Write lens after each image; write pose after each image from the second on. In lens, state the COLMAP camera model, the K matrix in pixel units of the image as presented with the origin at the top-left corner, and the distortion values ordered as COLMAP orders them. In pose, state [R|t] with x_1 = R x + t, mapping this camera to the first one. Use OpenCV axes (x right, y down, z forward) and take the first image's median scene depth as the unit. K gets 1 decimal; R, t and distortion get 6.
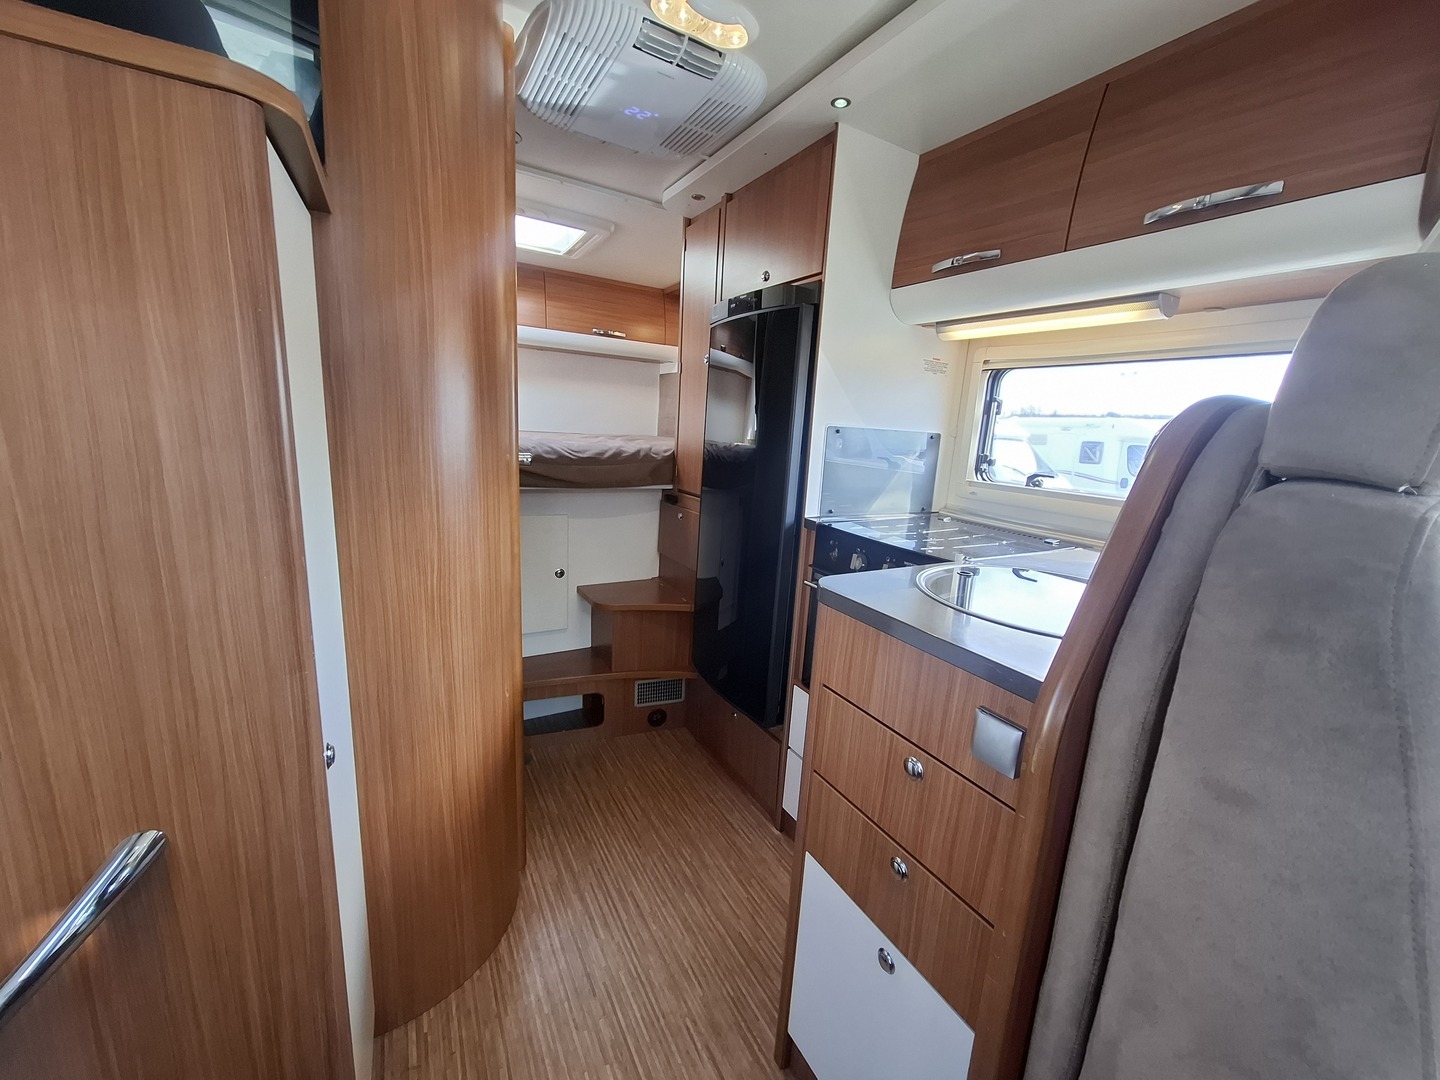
lens RADIAL K [[565.7, 0, 731.1], [0, 565.7, 538.5], [0, 0, 1]] dist [-0.006362, -0.000049]
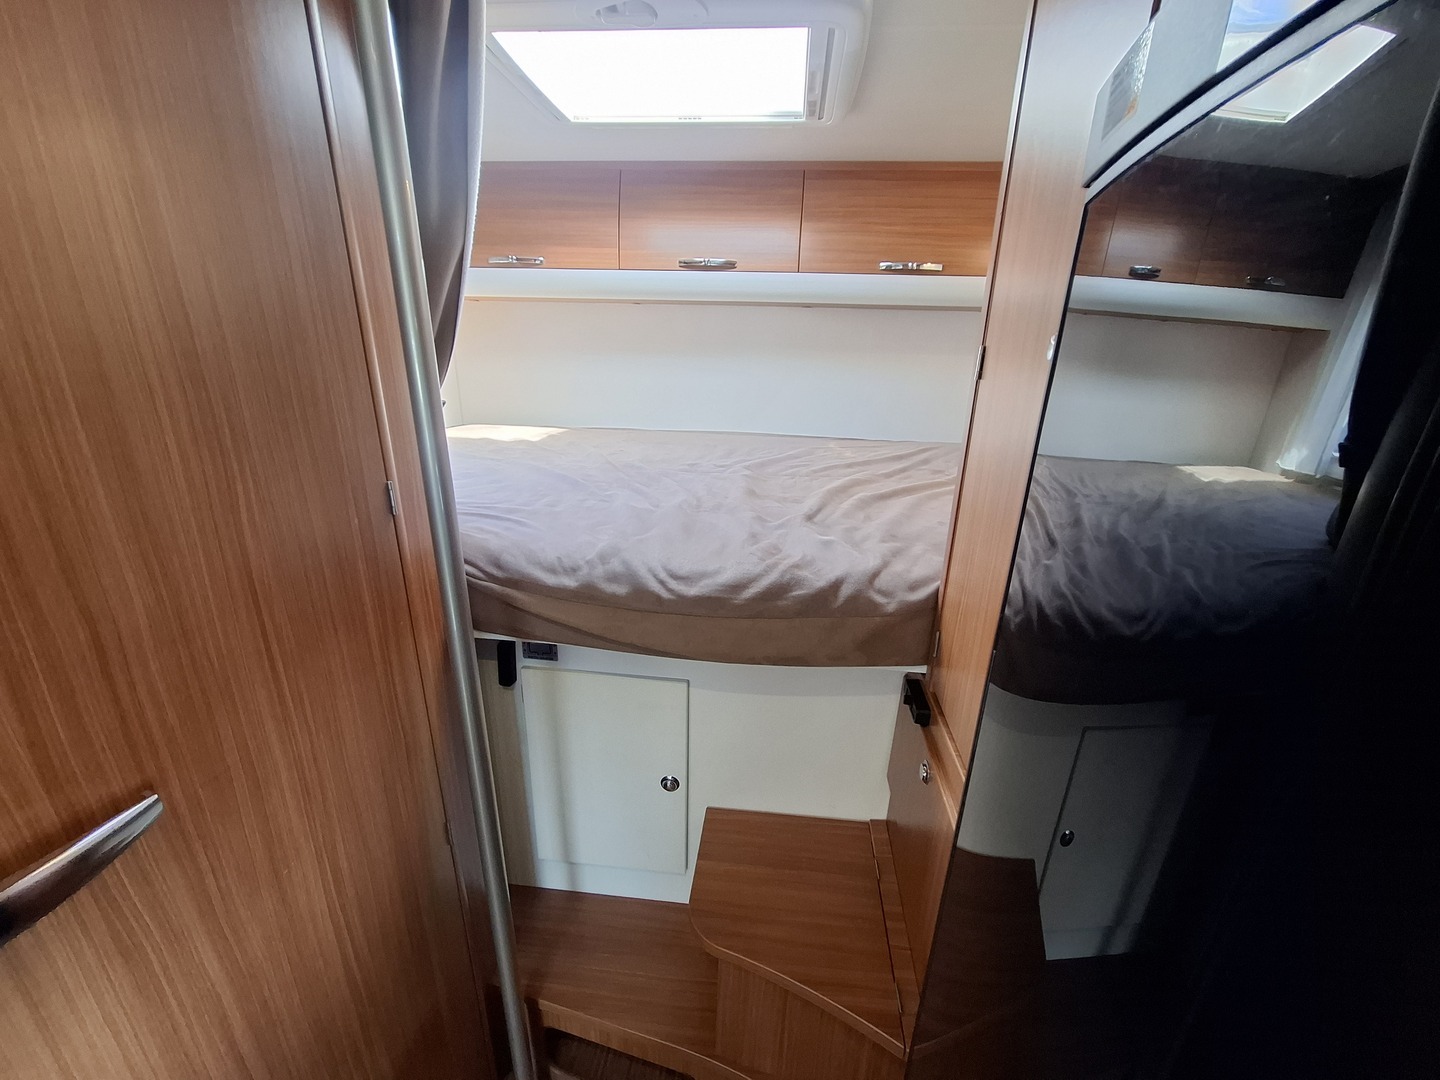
lens RADIAL K [[559.8, 0, 728.7], [0, 559.8, 538.0], [0, 0, 1]] dist [0.003184, 0.000284]
pose [[0.806343, 0.149368, -0.572276, -0.013321], [-0.095266, 0.987751, 0.123578, -0.294804], [0.583725, -0.045128, 0.810696, 0.849741]]
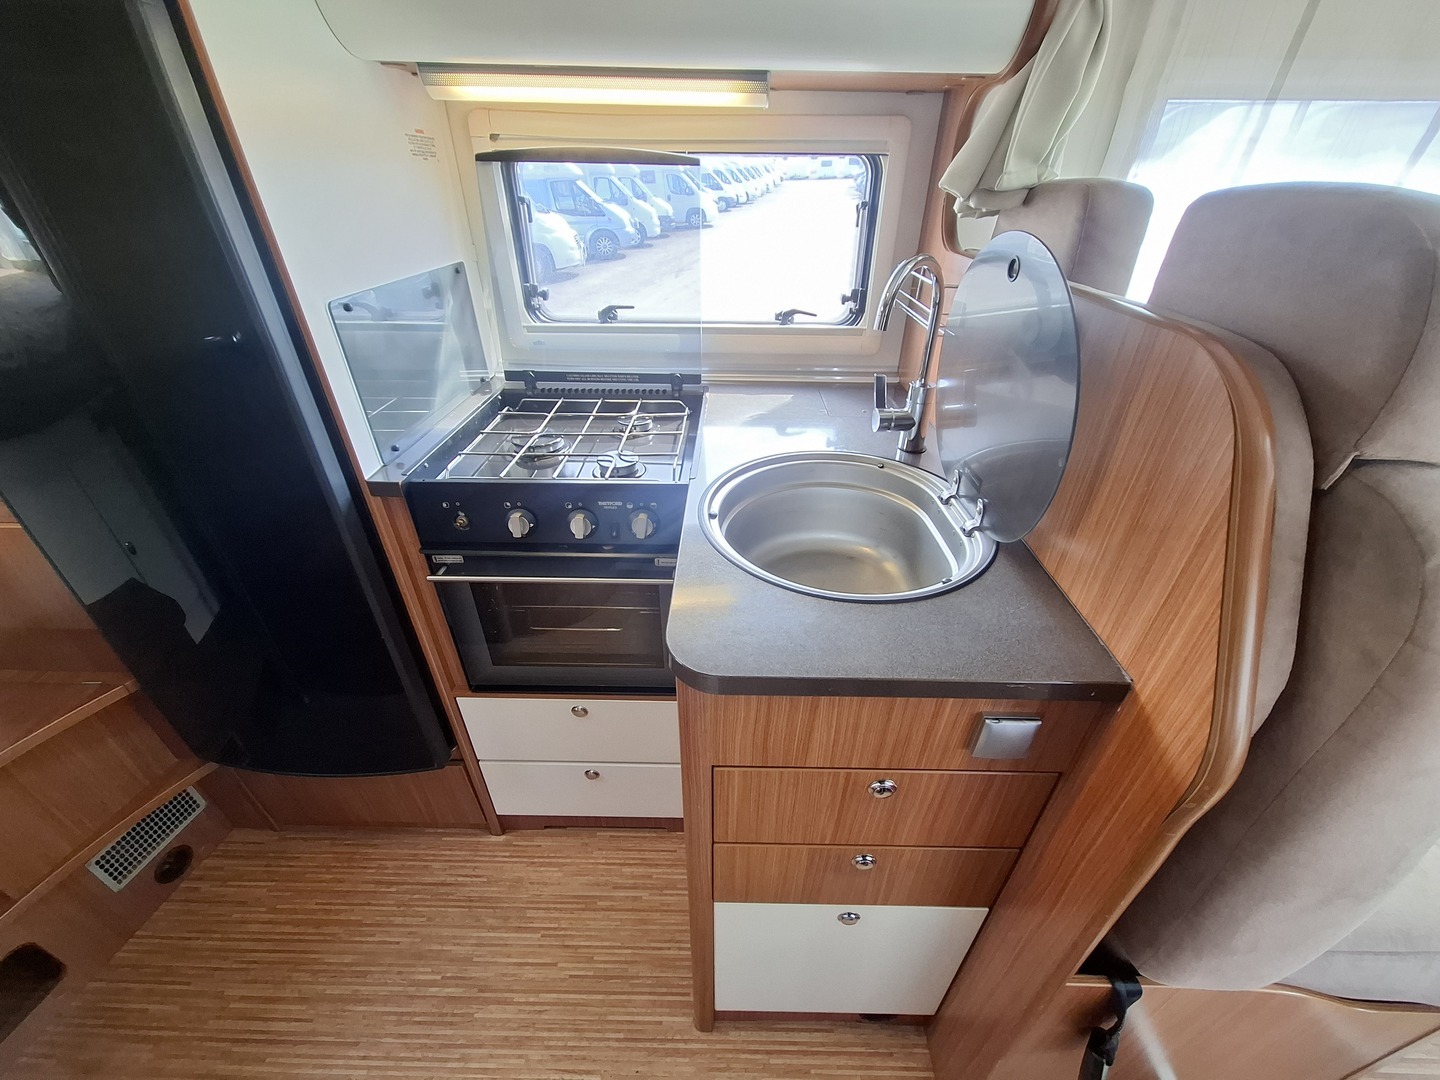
lens RADIAL K [[569.1, 0, 723.2], [0, 569.1, 531.9], [0, 0, 1]] dist [0.000070, -0.000066]
pose [[0.514958, -0.507146, 0.691101, -0.096928], [0.192552, 0.854048, 0.483245, -0.185573], [-0.835310, -0.115778, 0.537451, 0.363792]]
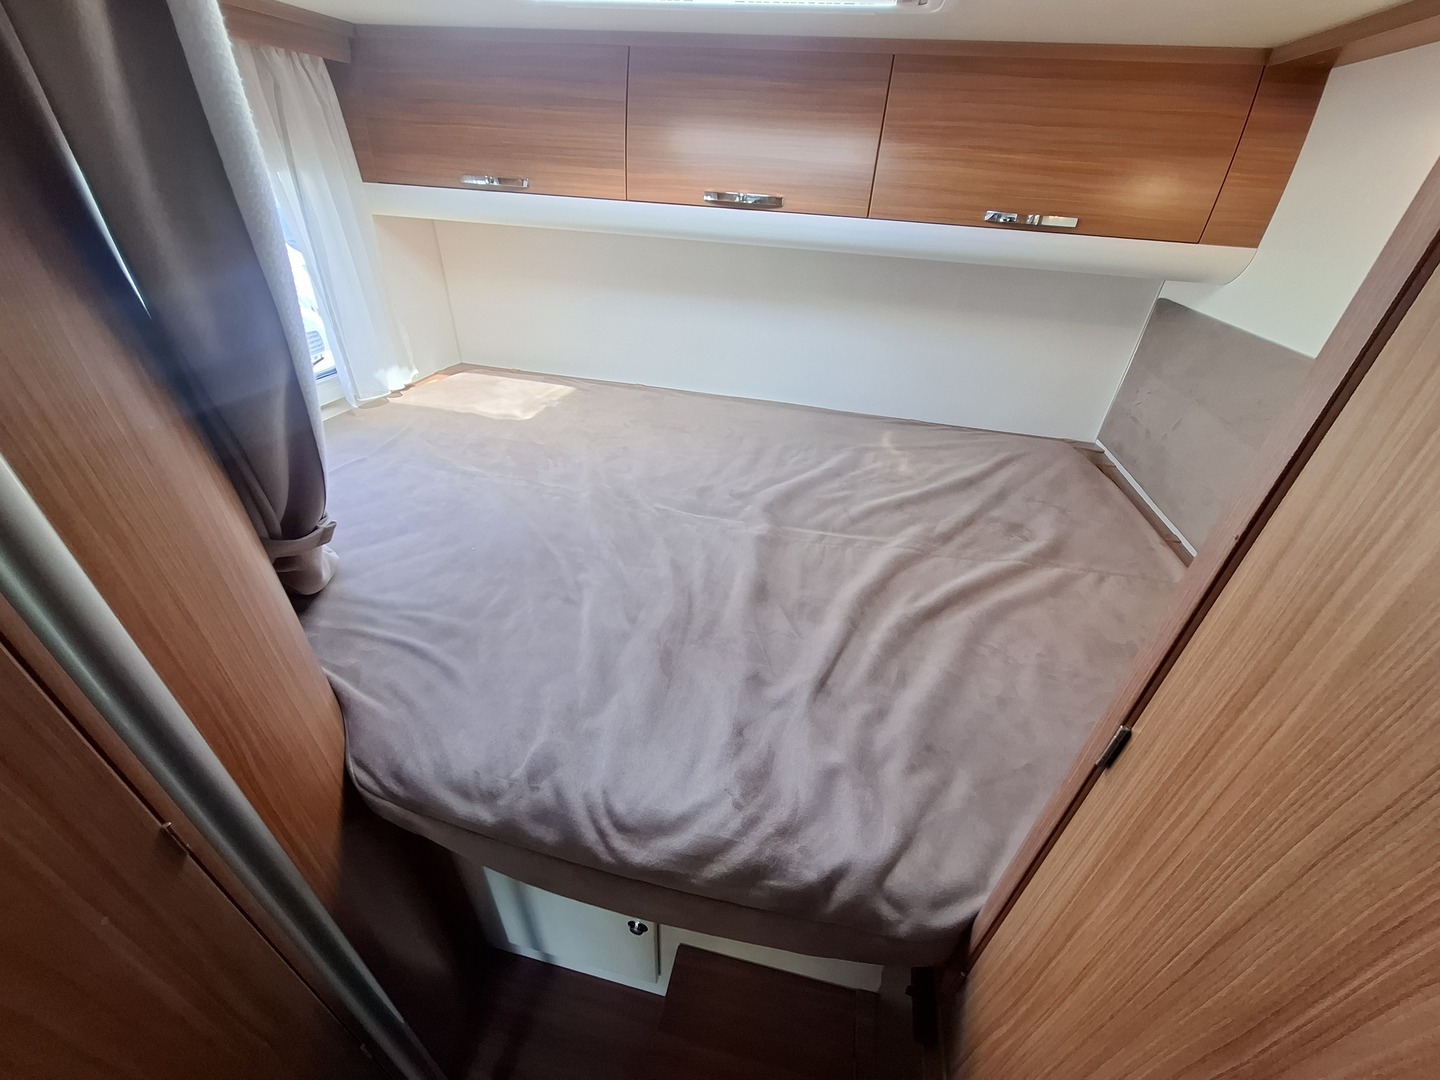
lens RADIAL K [[565.7, 0, 731.1], [0, 565.7, 538.5], [0, 0, 1]] dist [-0.006362, -0.000049]
pose [[0.738625, 0.349552, -0.576409, -0.129877], [-0.143916, 0.917111, 0.371747, -0.532016], [0.658575, -0.191627, 0.727707, 1.041570]]
